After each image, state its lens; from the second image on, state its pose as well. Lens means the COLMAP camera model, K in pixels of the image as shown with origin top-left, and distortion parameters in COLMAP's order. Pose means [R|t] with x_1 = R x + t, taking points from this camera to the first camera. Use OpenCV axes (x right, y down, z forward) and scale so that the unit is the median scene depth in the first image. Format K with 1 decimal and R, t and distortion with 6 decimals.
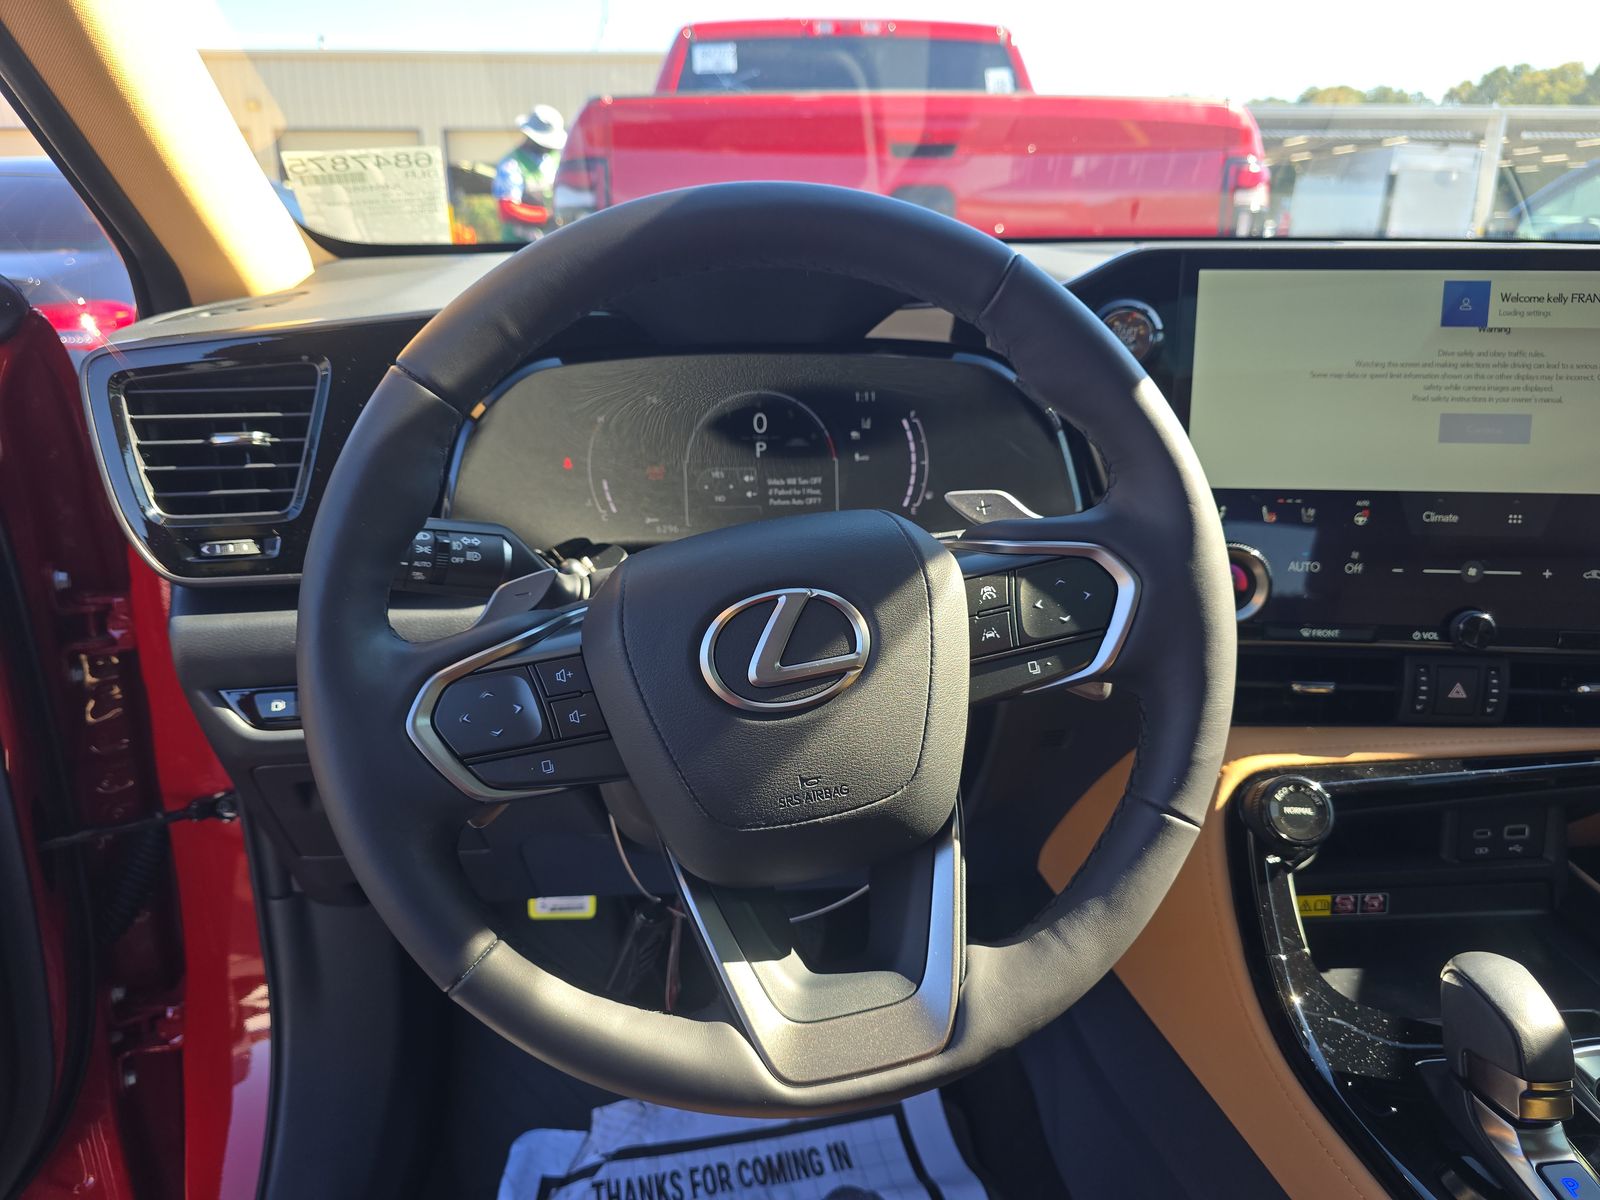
lens RADIAL K [[1074.5, 0, 824.2], [0, 1074.5, 599.6], [0, 0, 1]] dist [0.053341, -0.037232]
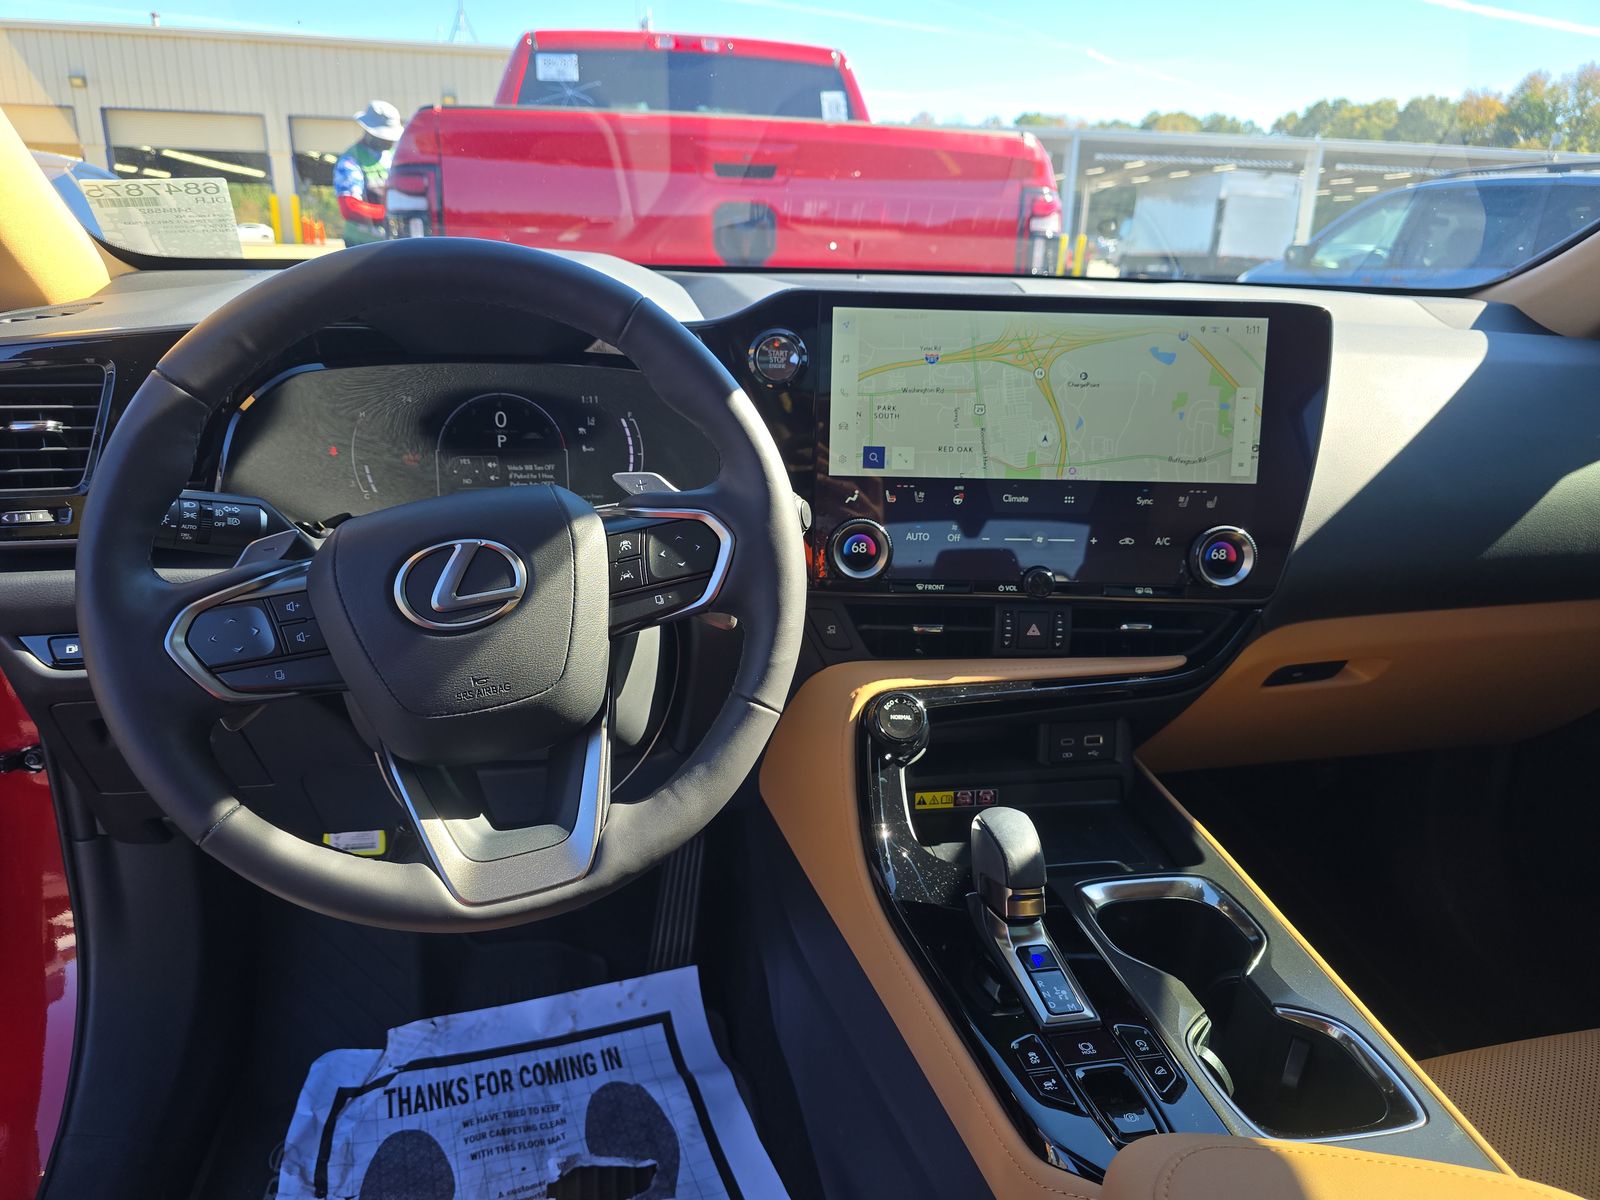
lens RADIAL K [[1074.5, 0, 814.7], [0, 1074.5, 600.5], [0, 0, 1]] dist [0.053341, -0.037232]
pose [[0.994268, -0.005369, 0.106784, 0.162695], [0.005548, 0.999984, -0.001380, 0.044271], [-0.106775, 0.001965, 0.994281, -0.252521]]
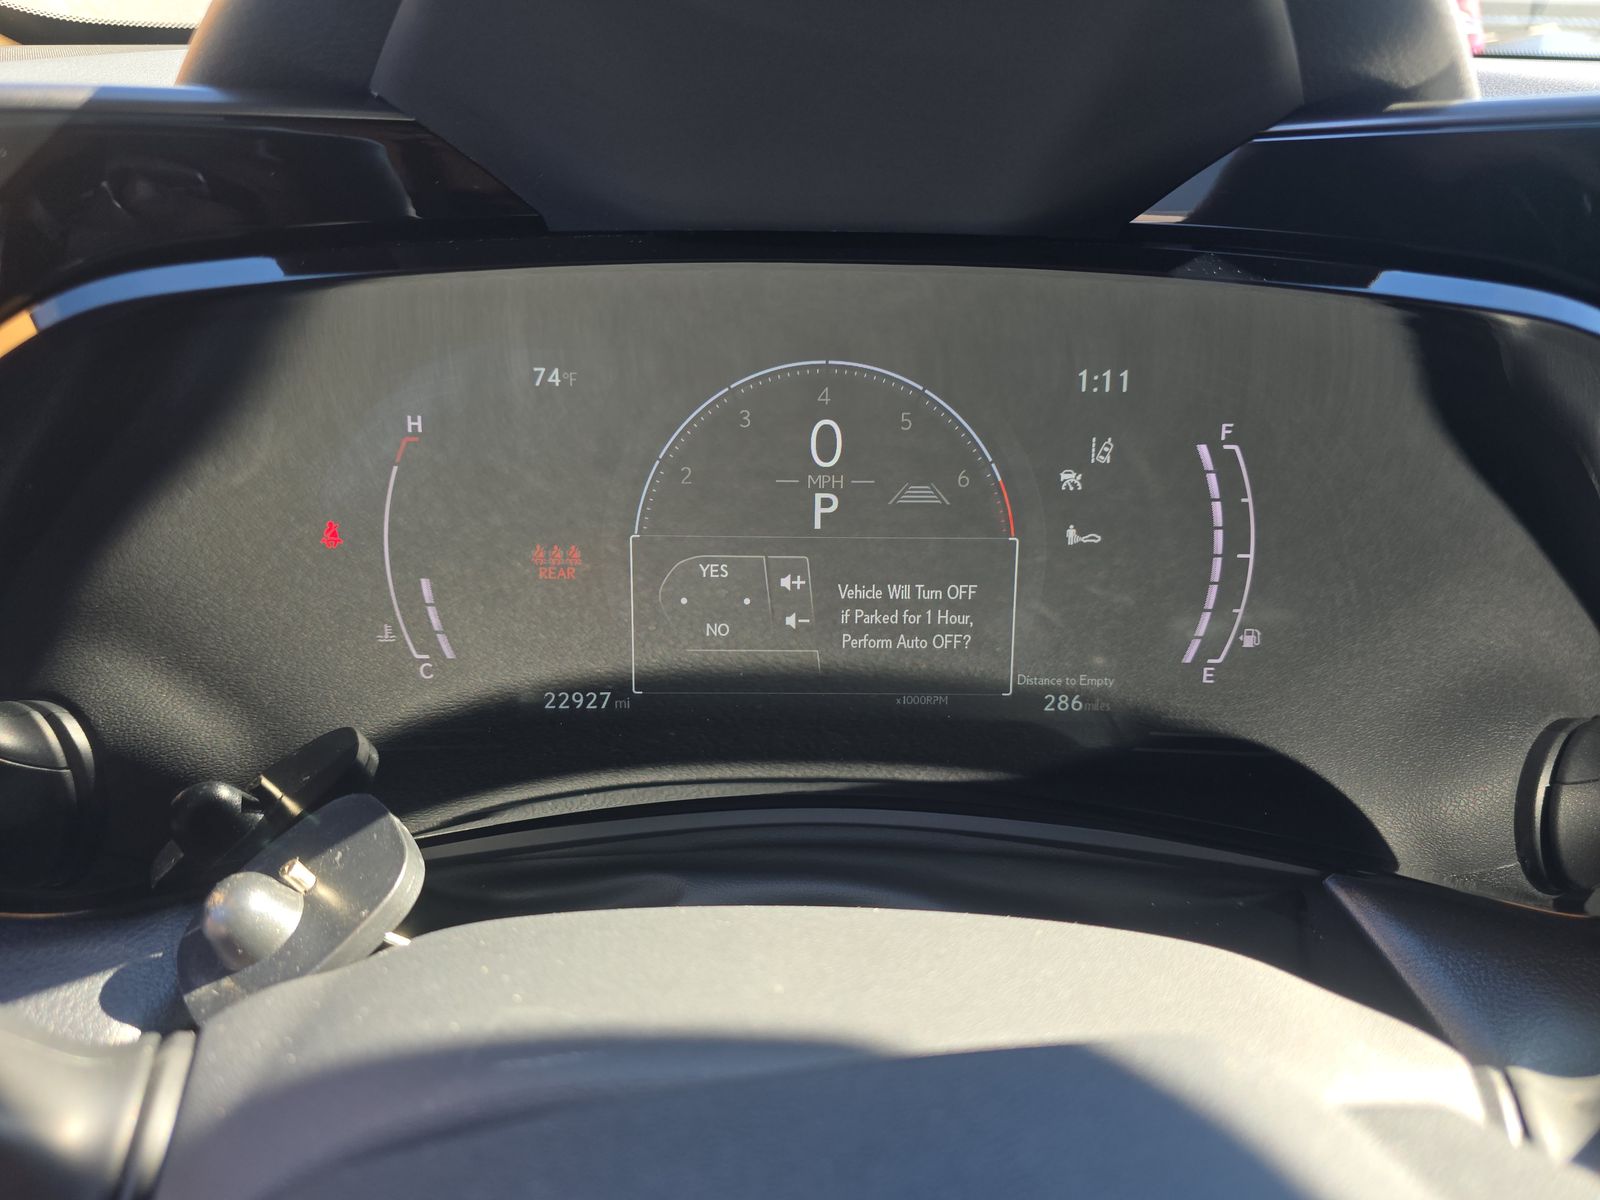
lens RADIAL K [[1074.5, 0, 804.9], [0, 1074.5, 588.6], [0, 0, 1]] dist [0.053341, -0.037232]
pose [[0.997178, 0.043863, -0.060924, -0.041661], [-0.039157, 0.996308, 0.076404, -0.142293], [0.064050, -0.073803, 0.995214, 0.615784]]
